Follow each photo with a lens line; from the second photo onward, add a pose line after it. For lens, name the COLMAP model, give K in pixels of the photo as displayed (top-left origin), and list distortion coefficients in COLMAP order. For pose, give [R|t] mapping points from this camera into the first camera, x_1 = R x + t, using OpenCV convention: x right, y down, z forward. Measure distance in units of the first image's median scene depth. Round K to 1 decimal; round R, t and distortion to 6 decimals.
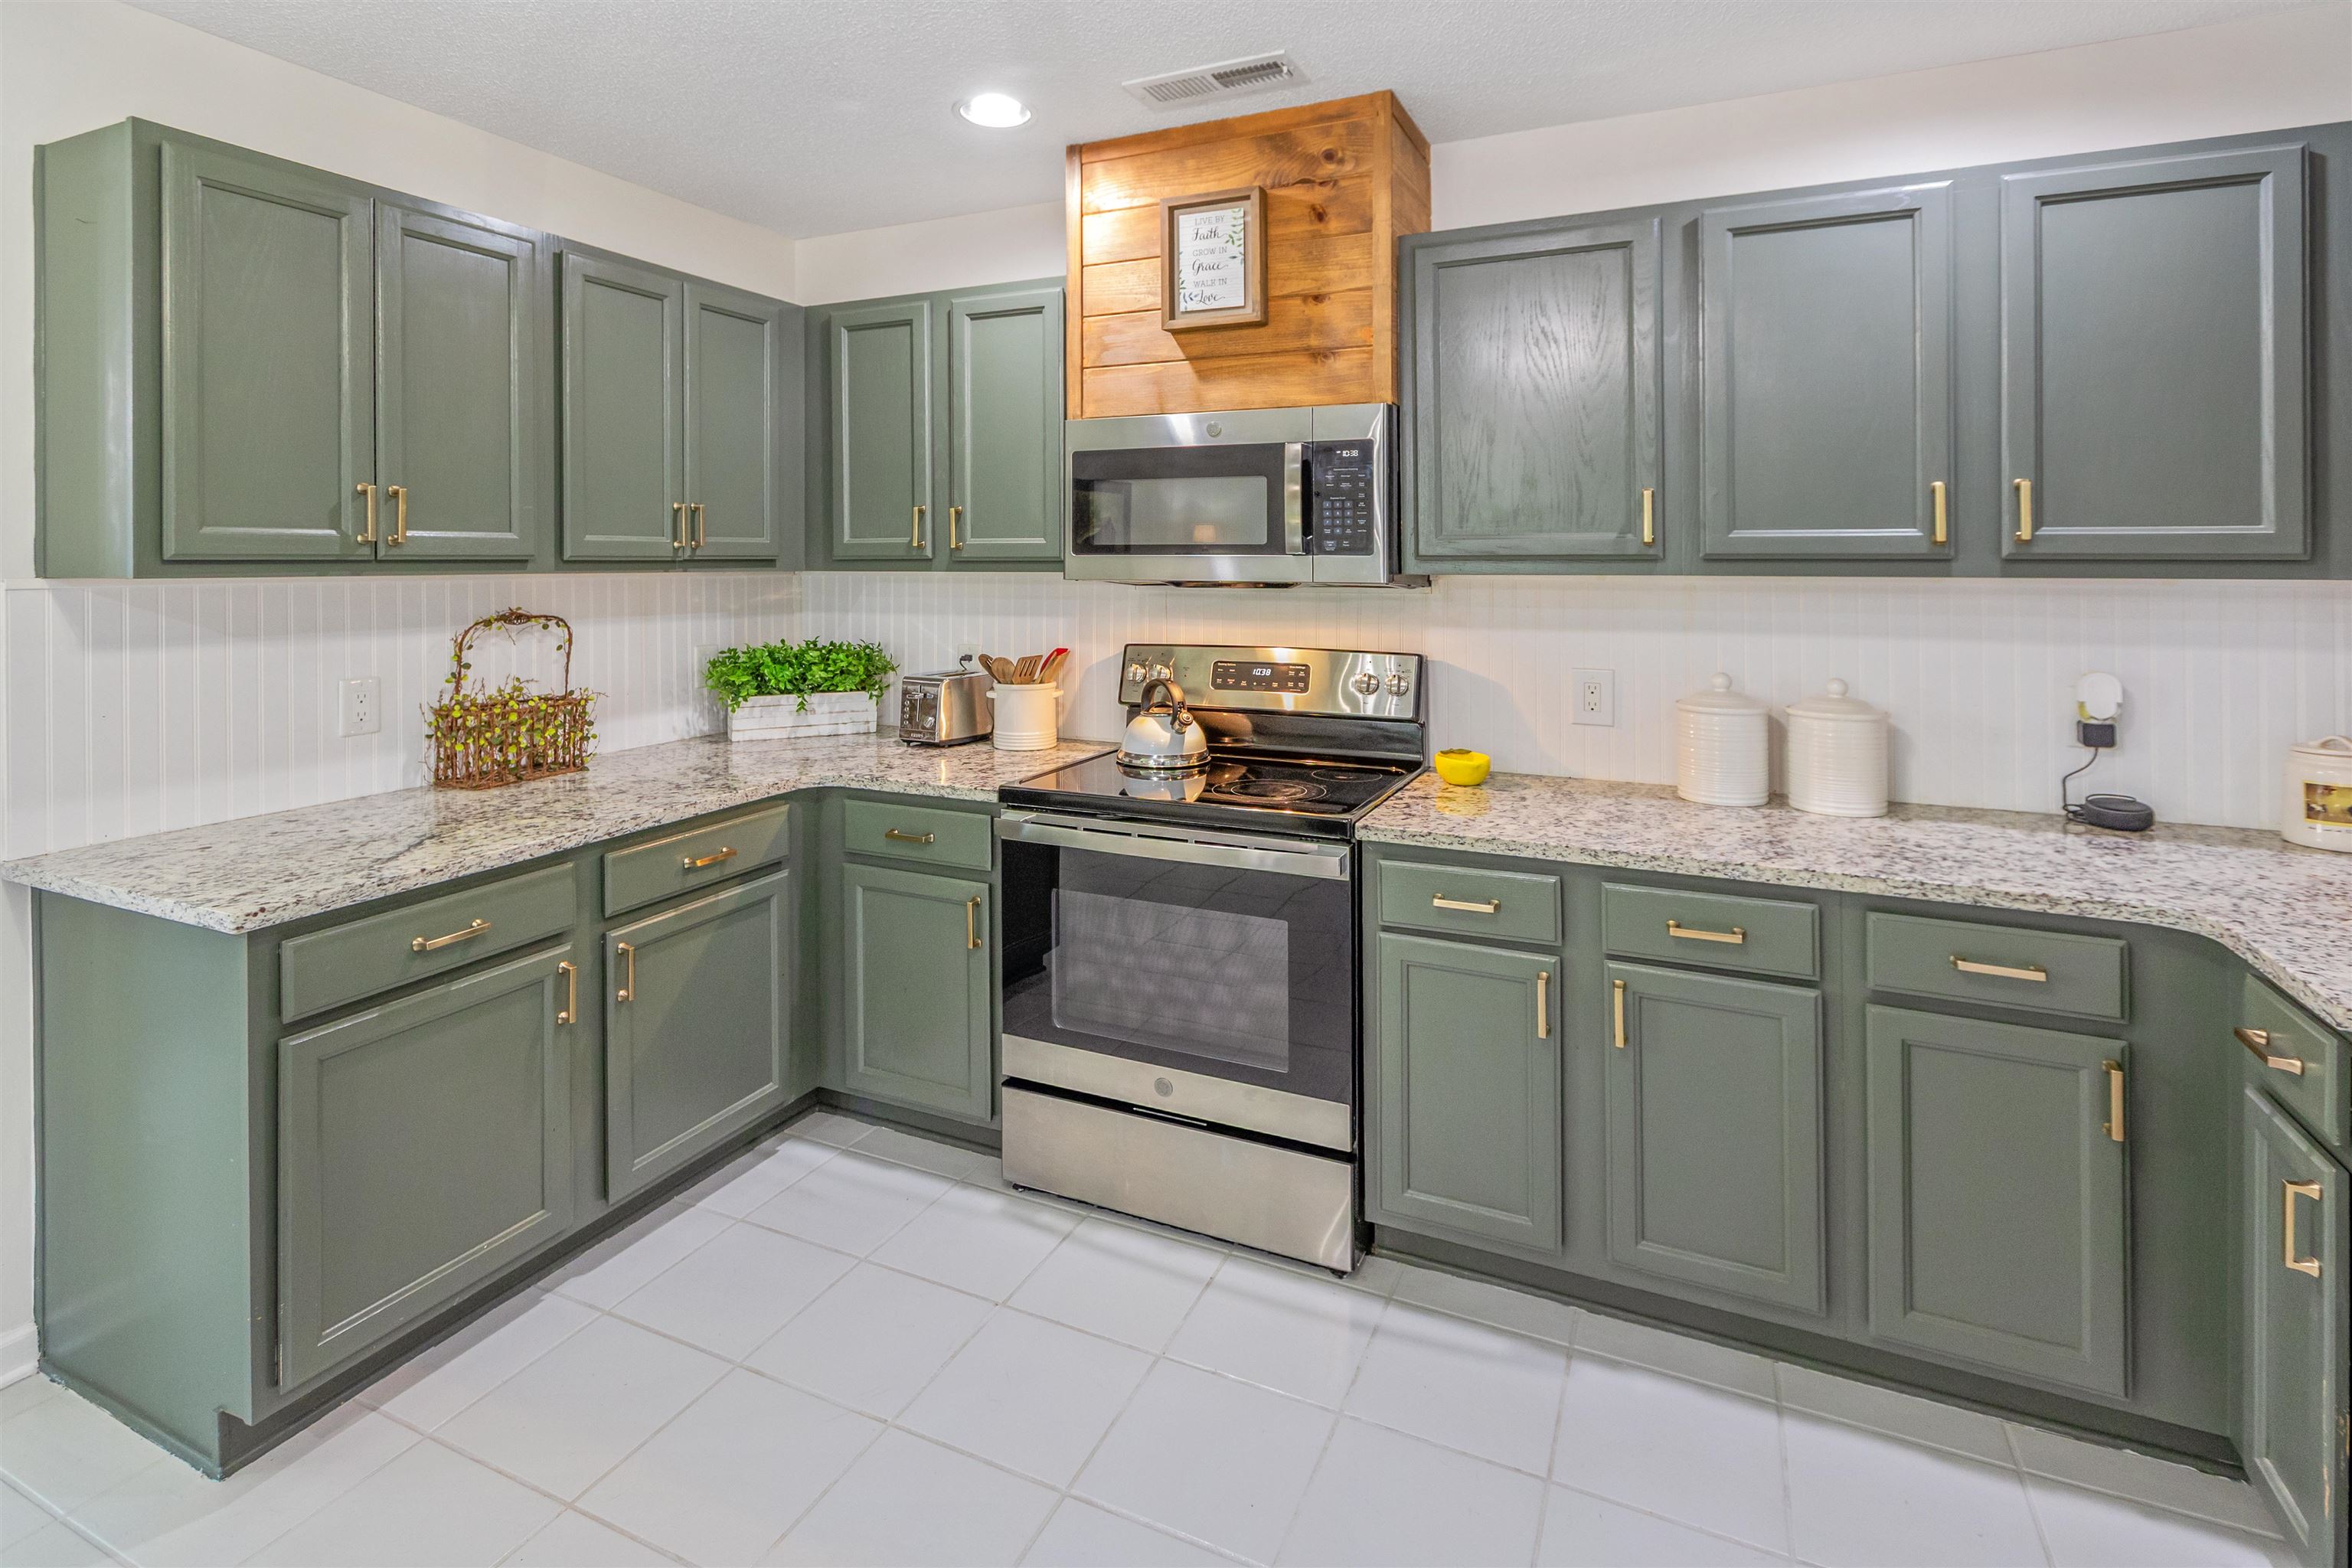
lens RADIAL K [[1151.3, 0, 1168.9], [0, 1151.3, 534.7], [0, 0, 1]] dist [-0.003992, 0.002612]
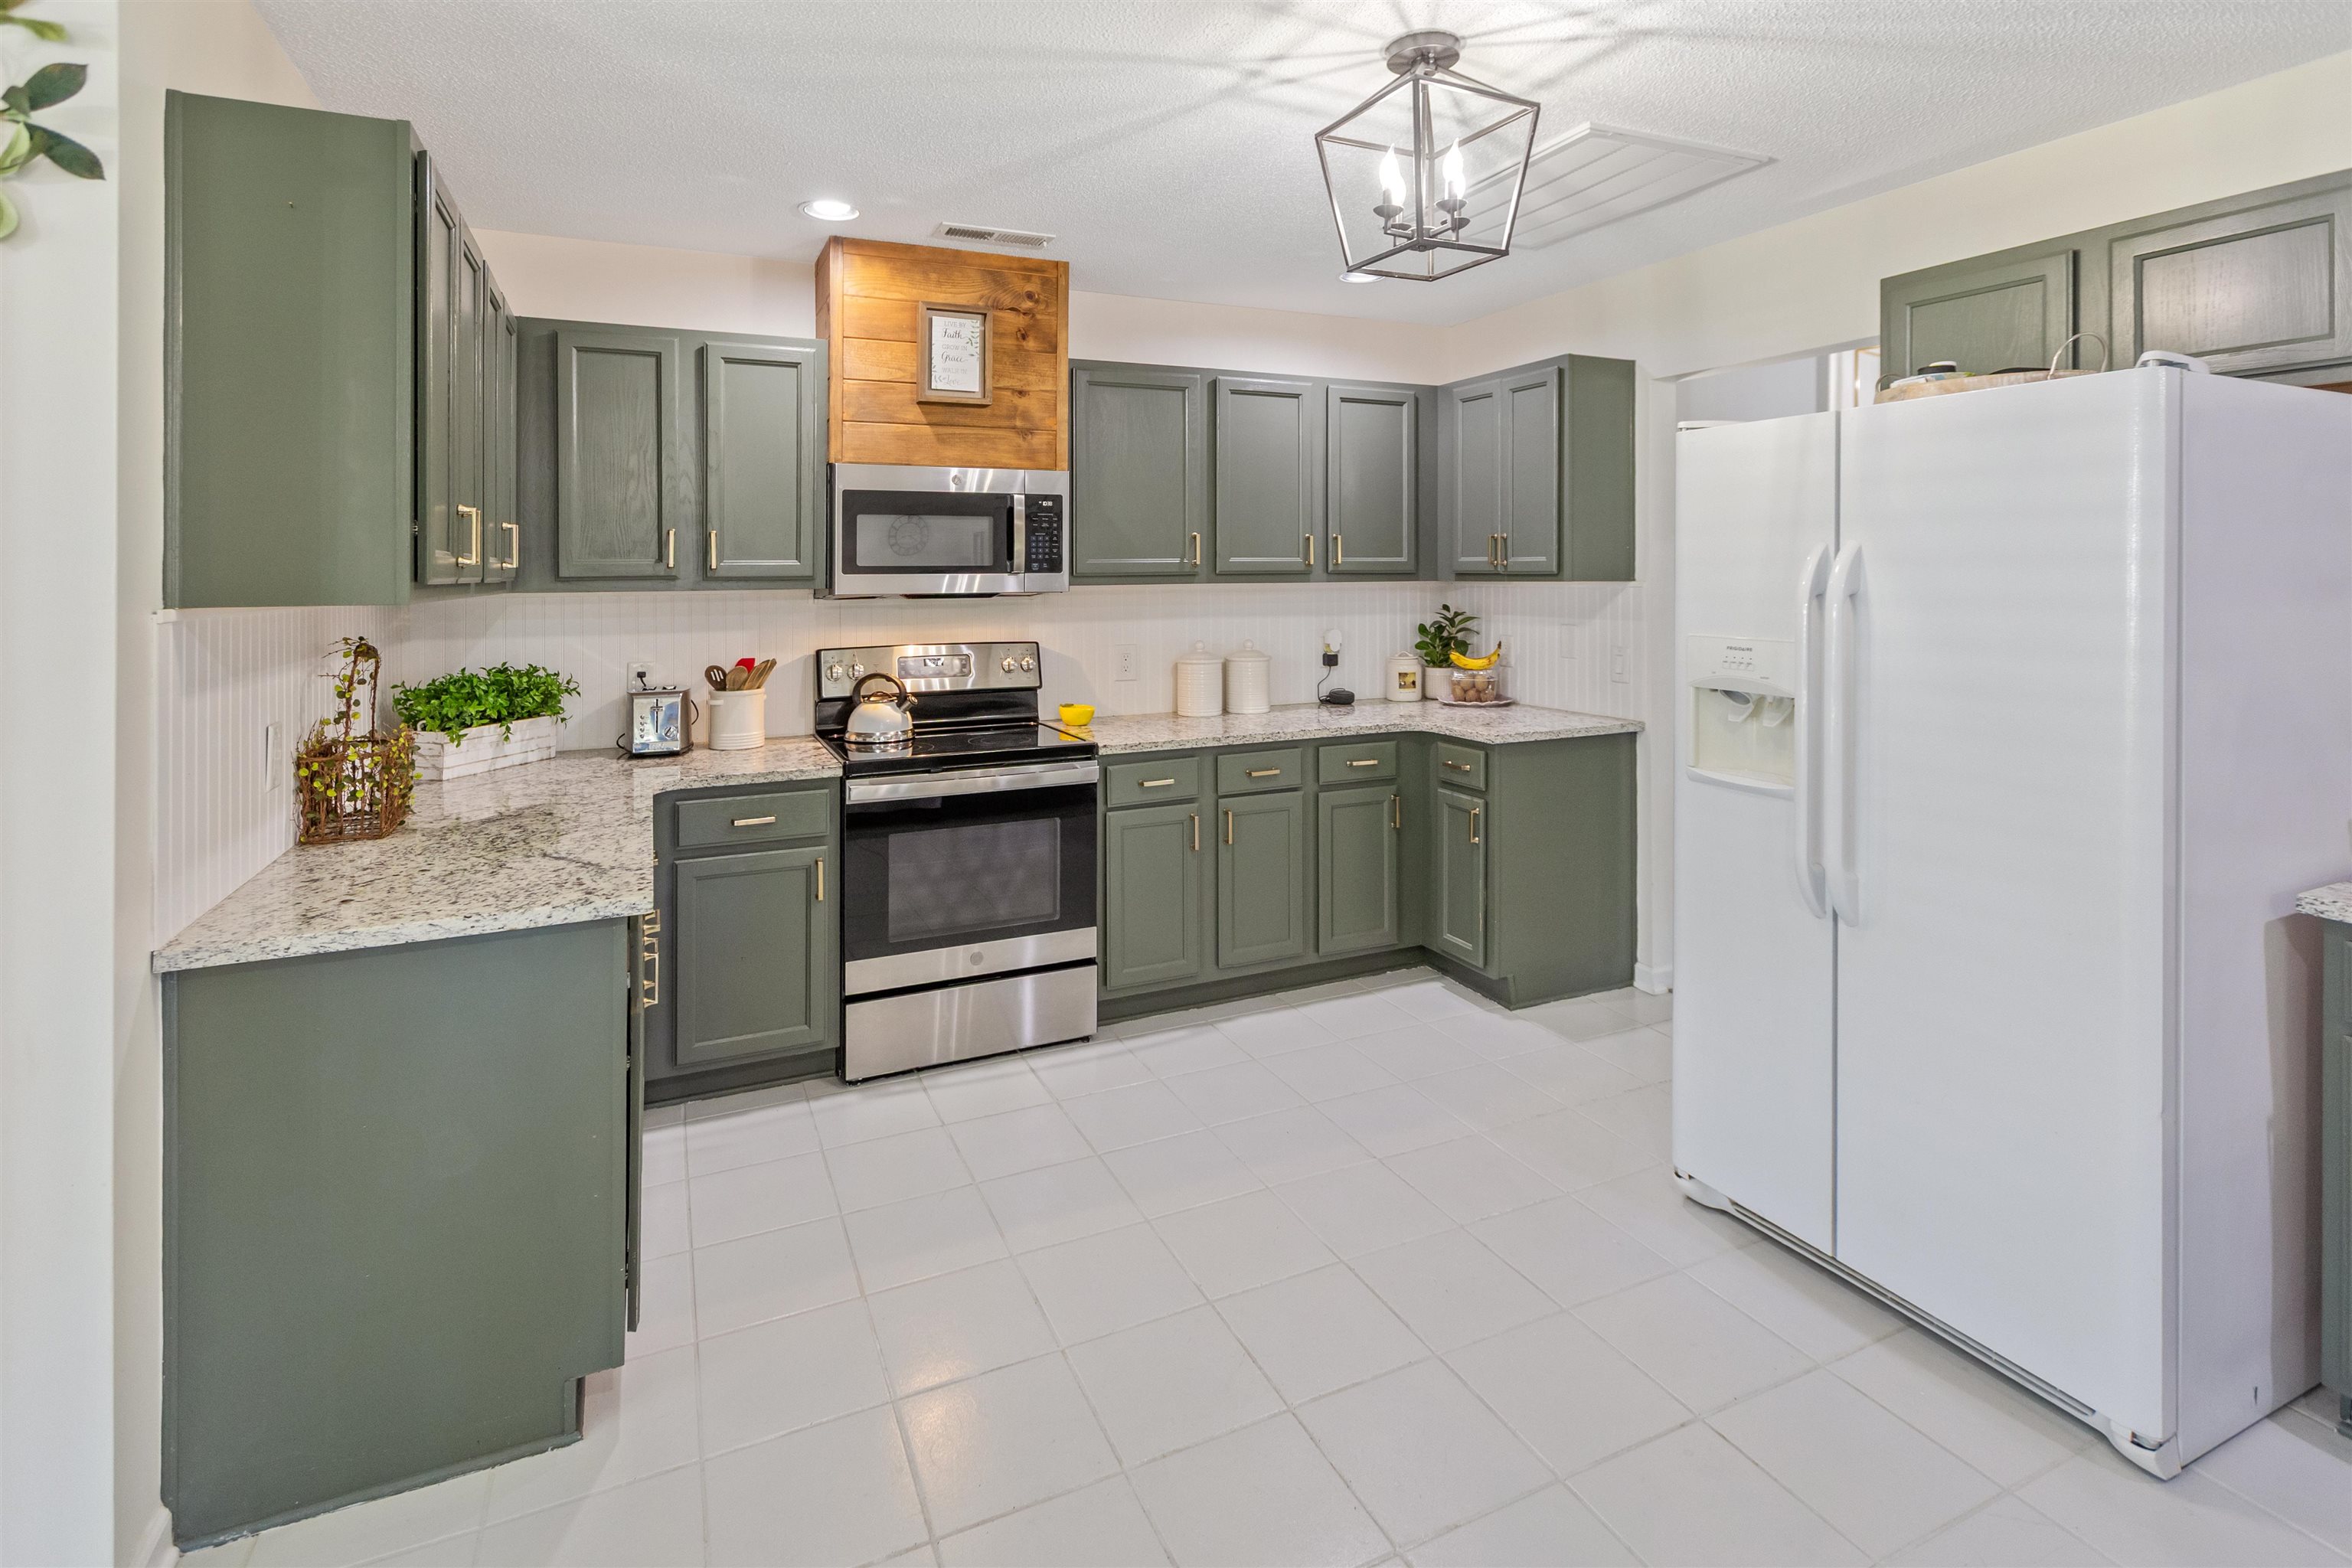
lens RADIAL K [[1151.3, 0, 1162.7], [0, 1151.3, 573.3], [0, 0, 1]] dist [-0.003992, 0.002612]
pose [[0.617780, -0.004047, 0.786341, -0.876314], [-0.006730, 0.999923, 0.010434, 0.001524], [-0.786322, -0.011738, 0.617705, -0.022575]]
